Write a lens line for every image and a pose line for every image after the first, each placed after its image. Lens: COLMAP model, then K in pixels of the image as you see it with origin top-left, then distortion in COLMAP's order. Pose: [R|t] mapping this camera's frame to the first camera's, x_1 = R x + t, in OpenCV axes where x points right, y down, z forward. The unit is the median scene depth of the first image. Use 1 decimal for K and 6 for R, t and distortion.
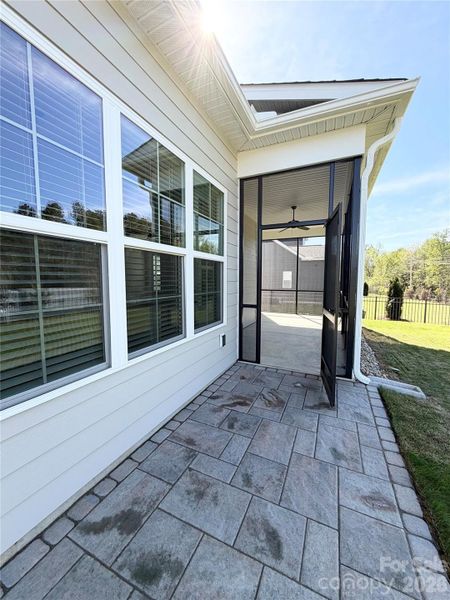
lens RADIAL K [[243.8, 0, 225.0], [0, 243.8, 300.0], [0, 0, 1]] dist [0.002931, -0.000632]
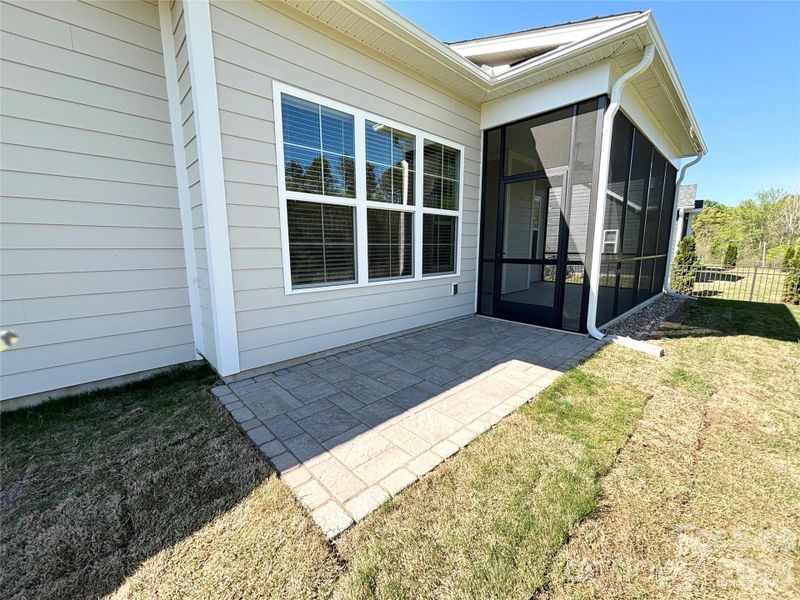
lens RADIAL K [[325.0, 0, 397.6], [0, 325.0, 298.8], [0, 0, 1]] dist [0.002931, -0.000632]
pose [[0.933009, 0.049753, -0.356398, 0.301270], [-0.022772, 0.996574, 0.079508, 0.108167], [0.359133, -0.066065, 0.930945, -0.501752]]
